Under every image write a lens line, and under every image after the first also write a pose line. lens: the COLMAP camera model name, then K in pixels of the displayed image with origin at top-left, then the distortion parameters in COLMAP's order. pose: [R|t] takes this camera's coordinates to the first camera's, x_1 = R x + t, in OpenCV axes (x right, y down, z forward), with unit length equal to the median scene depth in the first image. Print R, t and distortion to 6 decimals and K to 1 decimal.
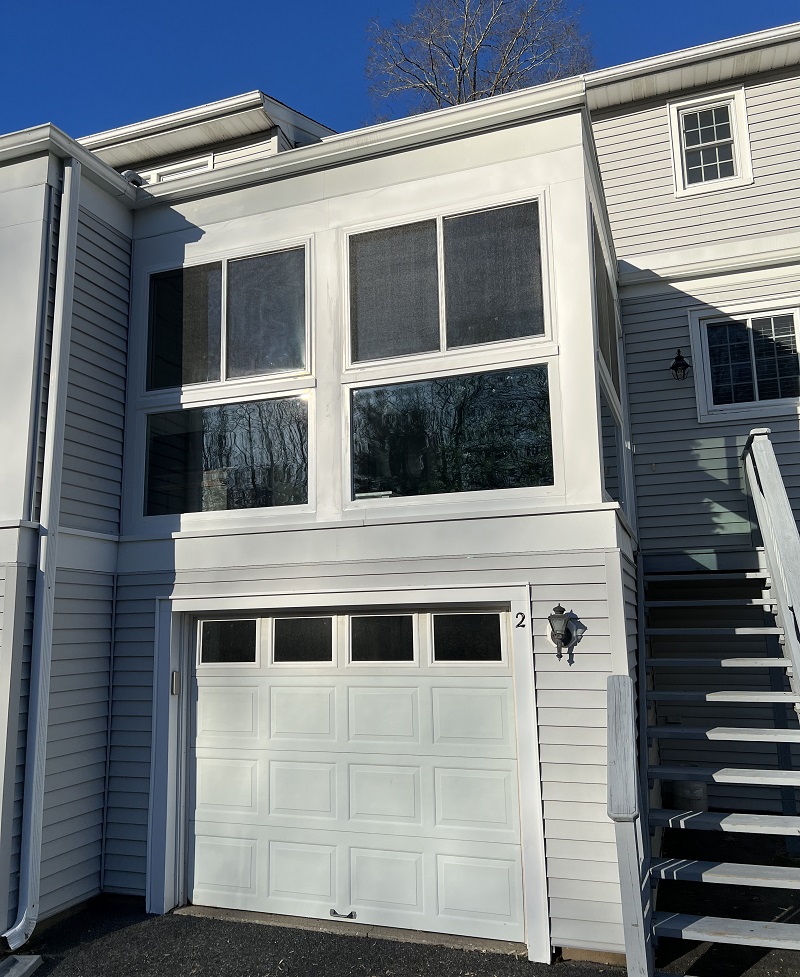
lens RADIAL K [[807.3, 0, 398.1], [0, 807.3, 472.1], [0, 0, 1]] dist [0.088514, -0.097650]
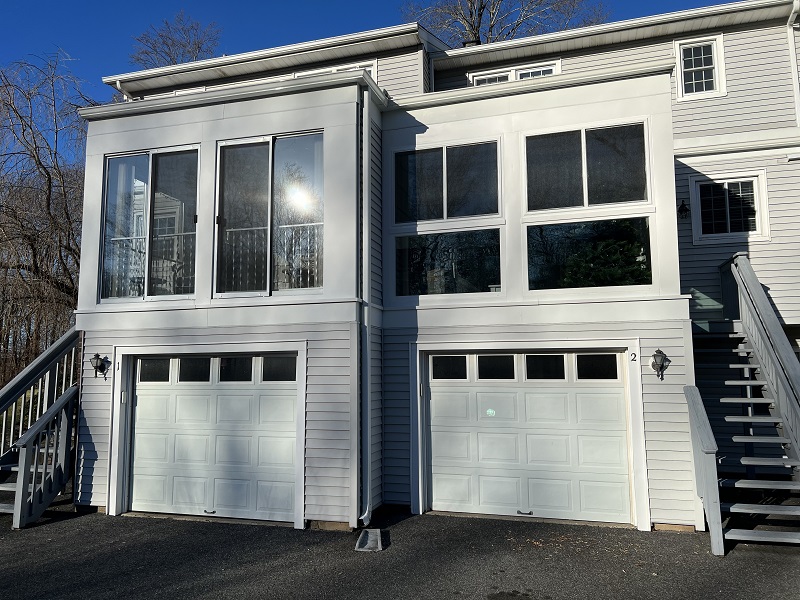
lens RADIAL K [[611.3, 0, 400.0], [0, 611.3, 300.0], [0, 0, 1]] dist [0.104779, -0.106029]
pose [[0.998022, 0.018087, 0.060208, -0.392198], [-0.021972, 0.997676, 0.064496, -0.022426], [-0.058902, -0.065691, 0.996100, -0.307850]]
